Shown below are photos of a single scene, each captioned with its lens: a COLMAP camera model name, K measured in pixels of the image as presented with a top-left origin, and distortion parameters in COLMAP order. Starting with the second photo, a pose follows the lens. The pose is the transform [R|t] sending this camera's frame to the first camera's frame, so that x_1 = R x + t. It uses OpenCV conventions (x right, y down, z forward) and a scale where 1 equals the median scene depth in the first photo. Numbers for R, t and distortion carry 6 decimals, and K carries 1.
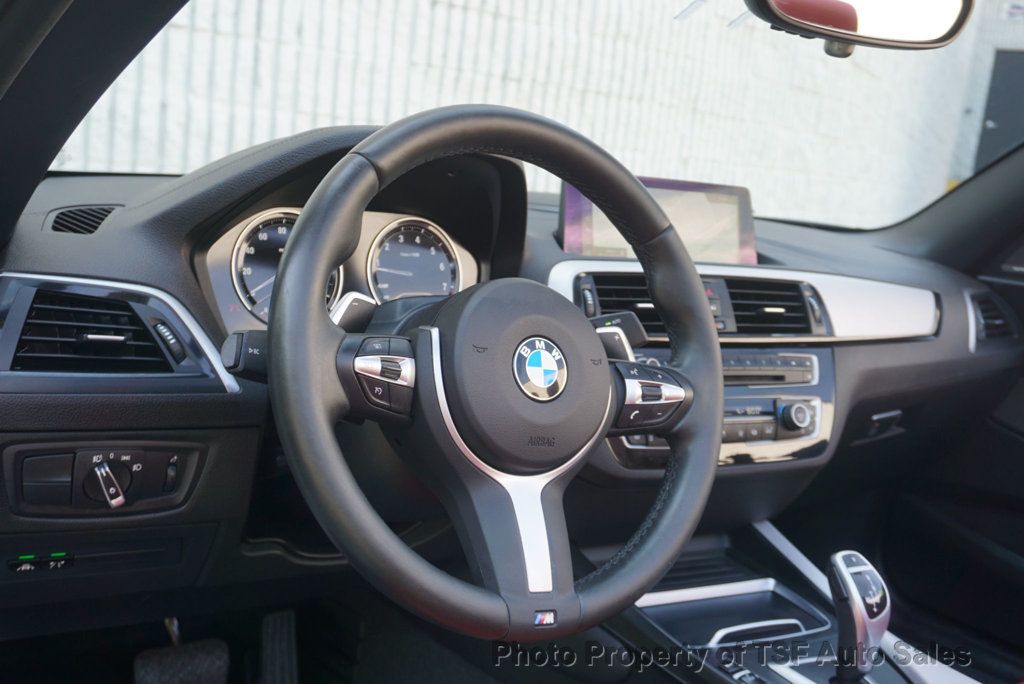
lens RADIAL K [[1125.0, 0, 512.1], [0, 1125.0, 331.3], [0, 0, 1]] dist [0.018558, 0.000000]
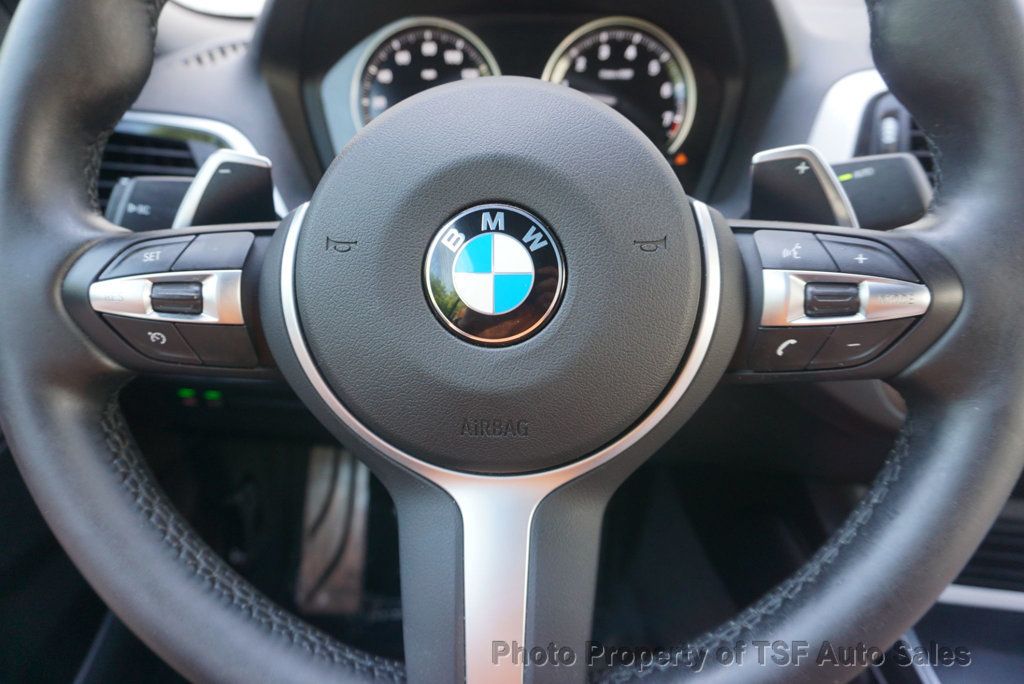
lens RADIAL K [[687.0, 0, 509.4], [0, 687.0, 342.0], [0, 0, 1]] dist [-0.003919, -0.000651]
pose [[0.782840, 0.060903, -0.619235, 0.193894], [0.108232, 0.966699, 0.231904, -0.004467], [0.612738, -0.248565, 0.750179, 0.725477]]
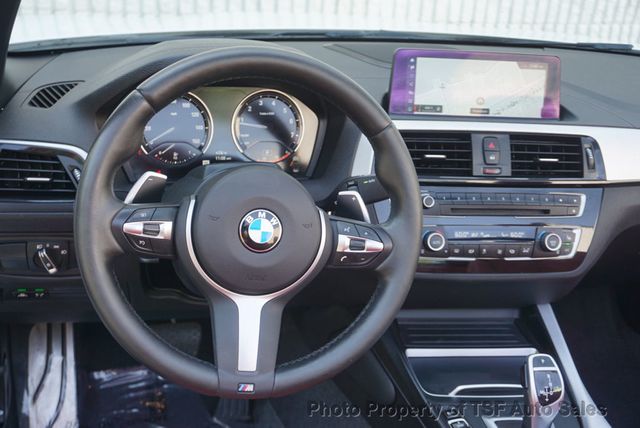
lens RADIAL K [[791.1, 0, 314.0], [0, 791.1, 217.4], [0, 0, 1]] dist [0.050104, 0.000000]
pose [[0.928665, 0.111567, -0.353744, 0.435489], [-0.033282, 0.974909, 0.220103, -0.206402], [0.369424, -0.192629, 0.909076, 0.051803]]
